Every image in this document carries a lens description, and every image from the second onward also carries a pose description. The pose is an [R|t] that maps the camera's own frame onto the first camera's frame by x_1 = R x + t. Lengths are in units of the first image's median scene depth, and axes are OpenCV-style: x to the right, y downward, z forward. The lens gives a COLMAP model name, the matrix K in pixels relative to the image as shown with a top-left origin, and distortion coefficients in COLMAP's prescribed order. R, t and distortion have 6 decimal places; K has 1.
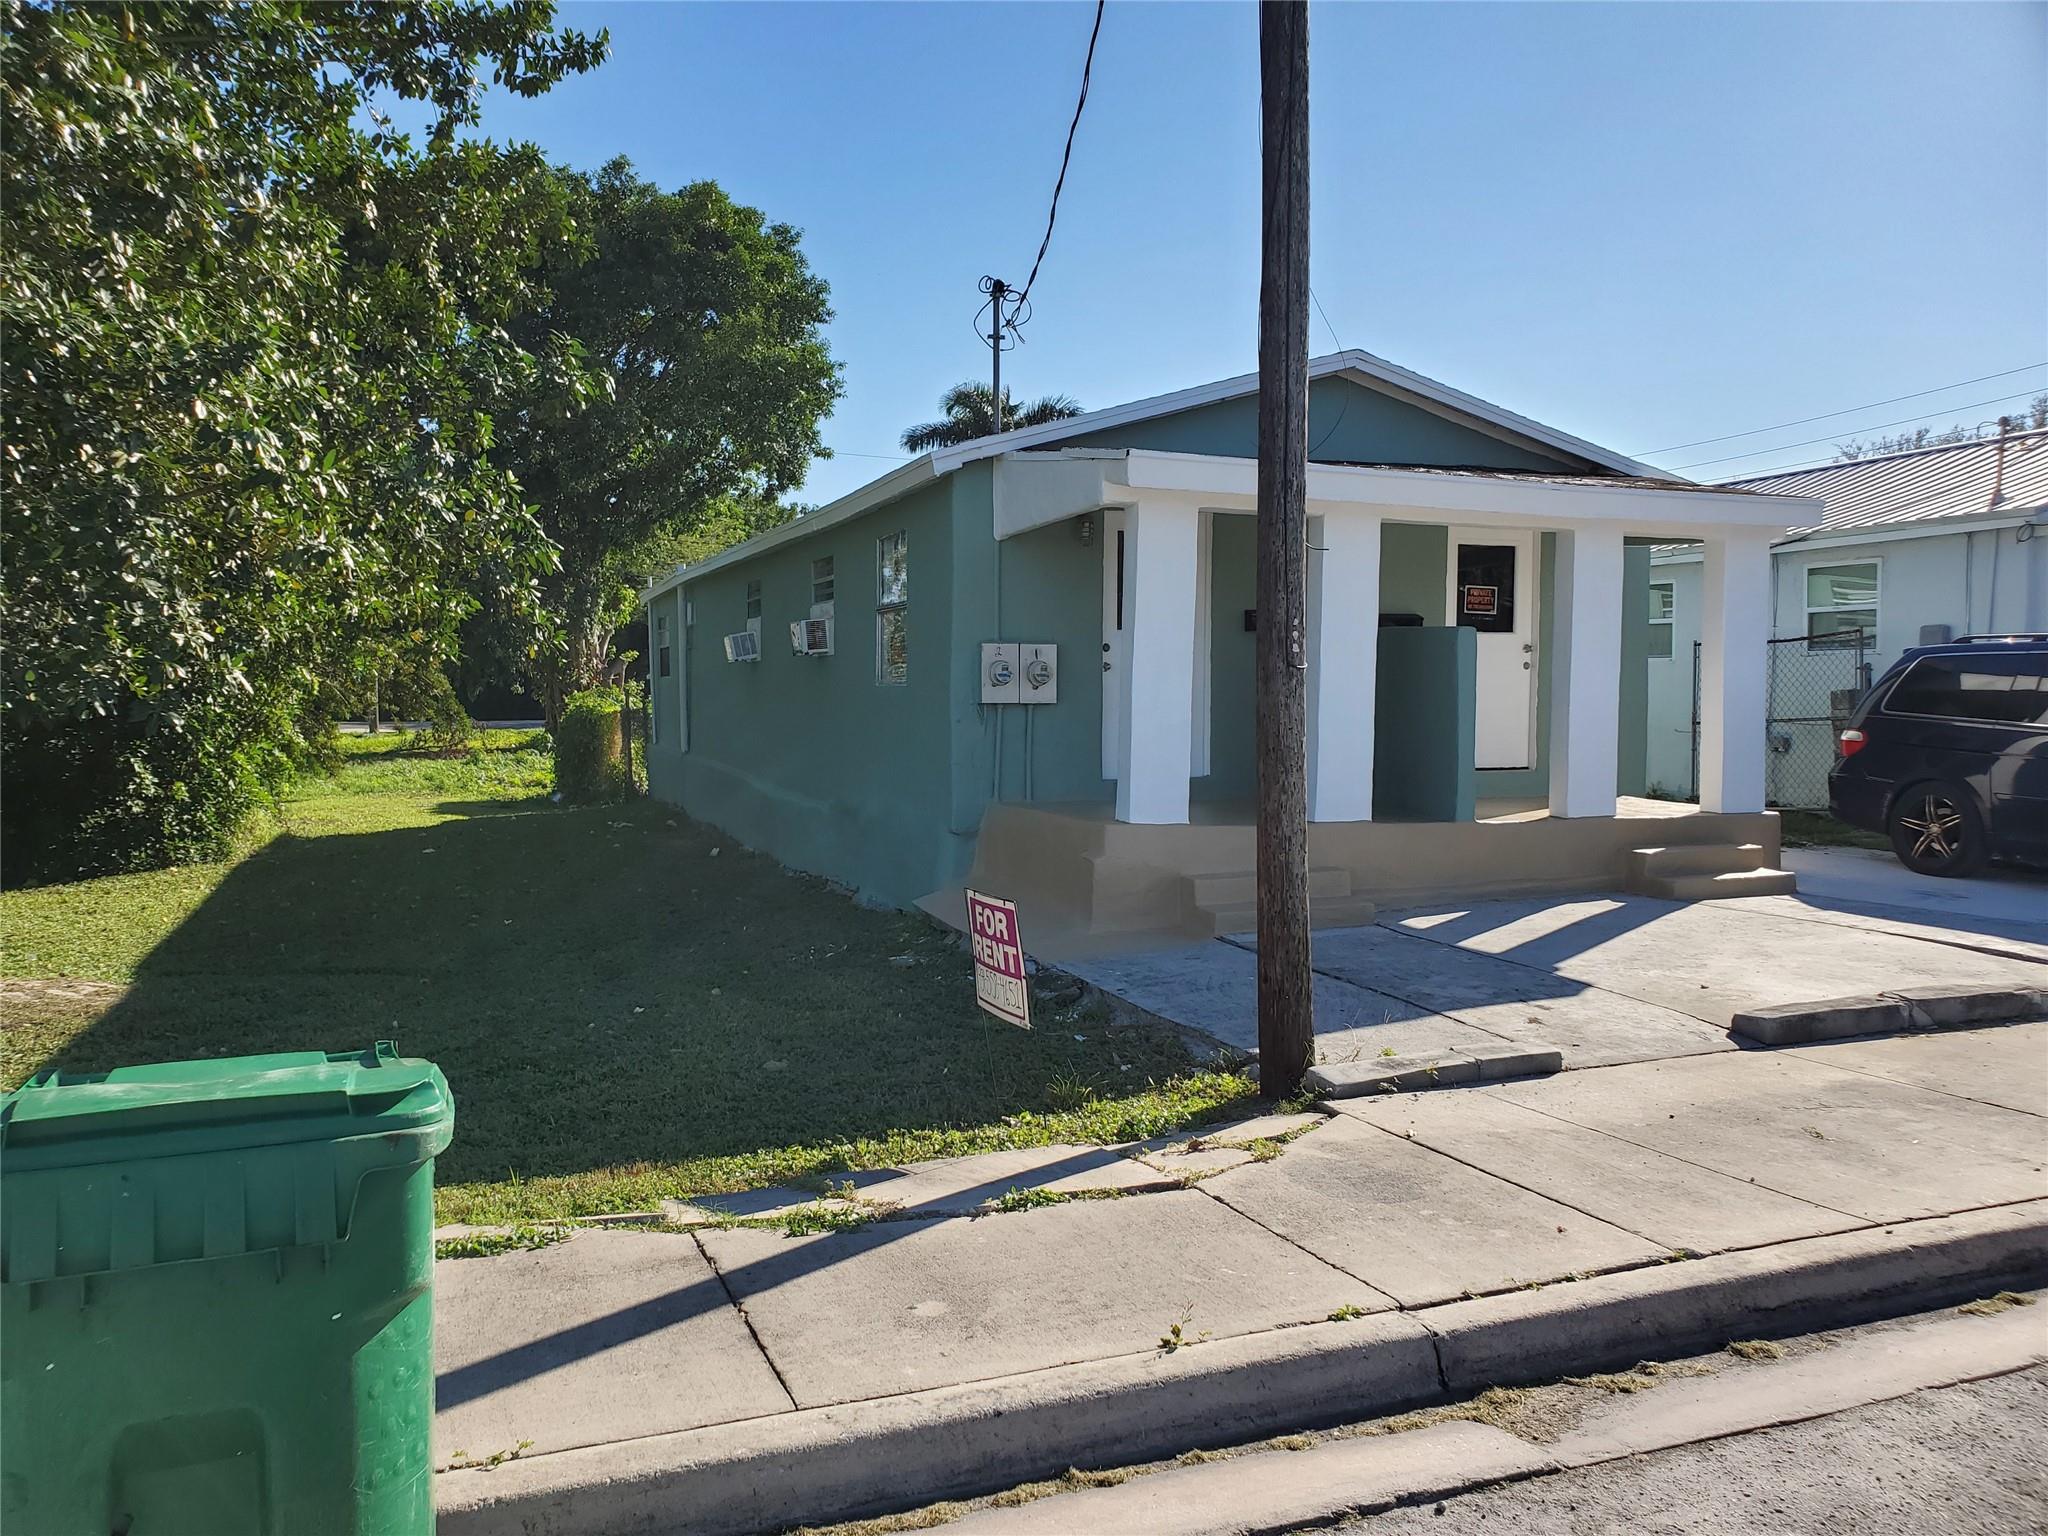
lens RADIAL K [[1551.2, 0, 1024.0], [0, 1551.2, 768.0], [0, 0, 1]] dist [0.025040, 0.000272]
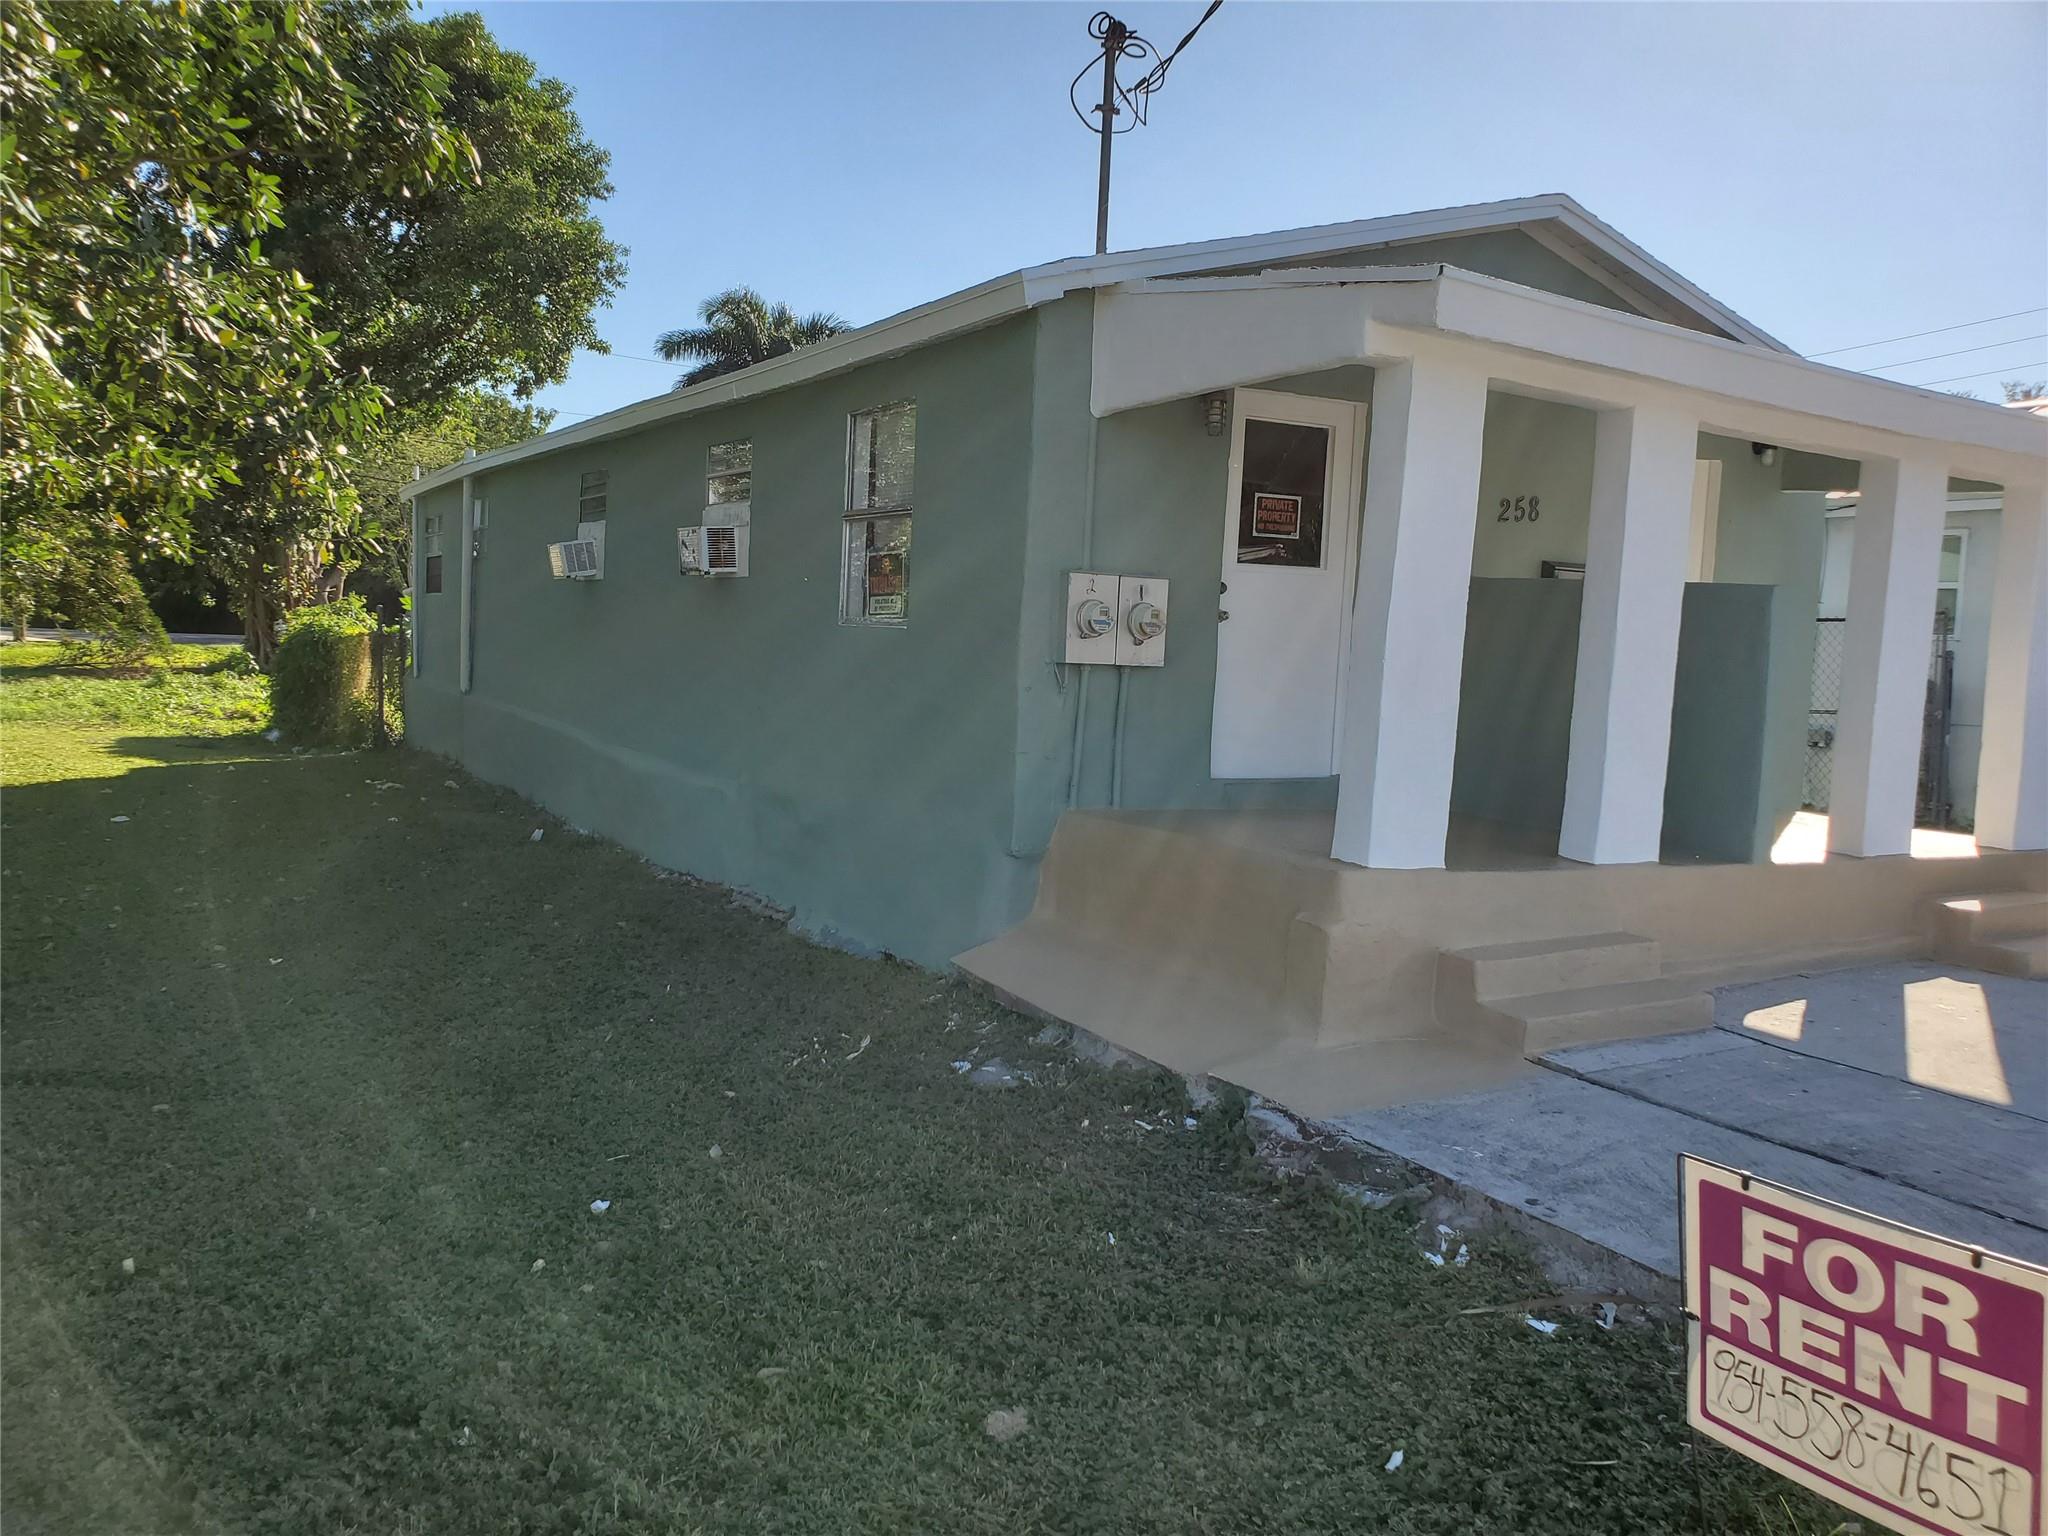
lens RADIAL K [[1624.8, 0, 1073.2], [0, 1624.8, 753.8], [0, 0, 1]] dist [0.009596, 0.004873]
pose [[0.983386, 0.033349, 0.178435, -0.106222], [-0.037653, 0.999075, 0.020789, -0.012627], [-0.177577, -0.027162, 0.983732, 0.227494]]
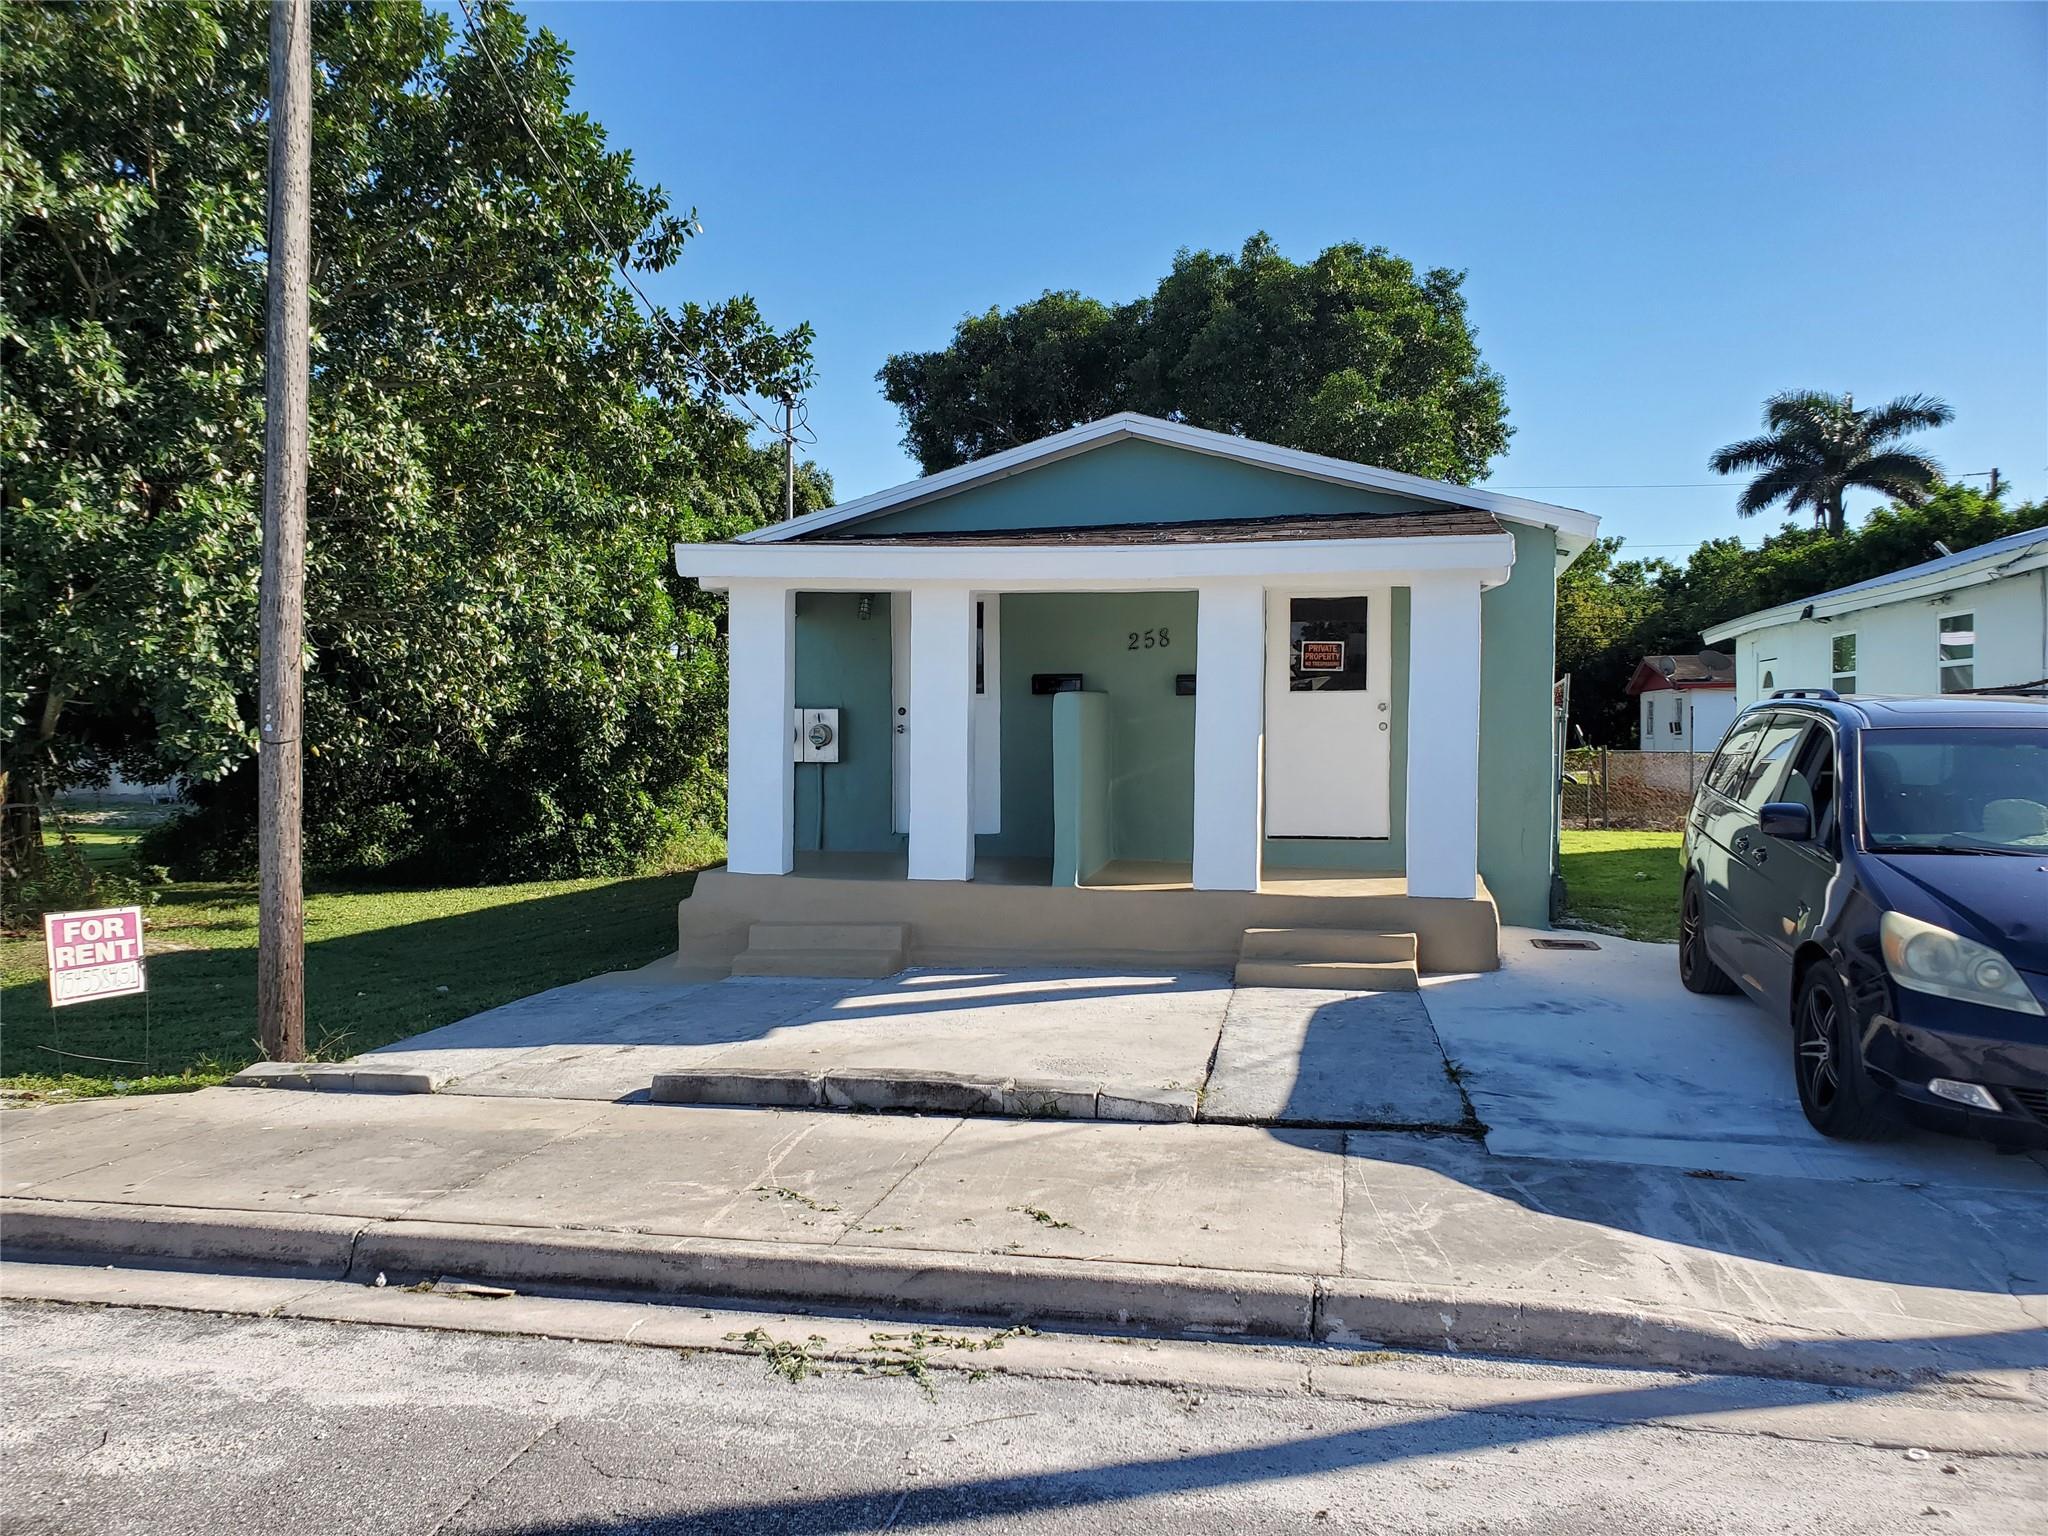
lens RADIAL K [[1512.5, 0, 985.0], [0, 1512.5, 776.5], [0, 0, 1]] dist [0.087613, -0.000633]
pose [[0.851794, 0.015964, -0.523634, 0.502512], [-0.027892, 0.999500, -0.014899, -0.013658], [0.523134, 0.027296, 0.851813, 0.097488]]
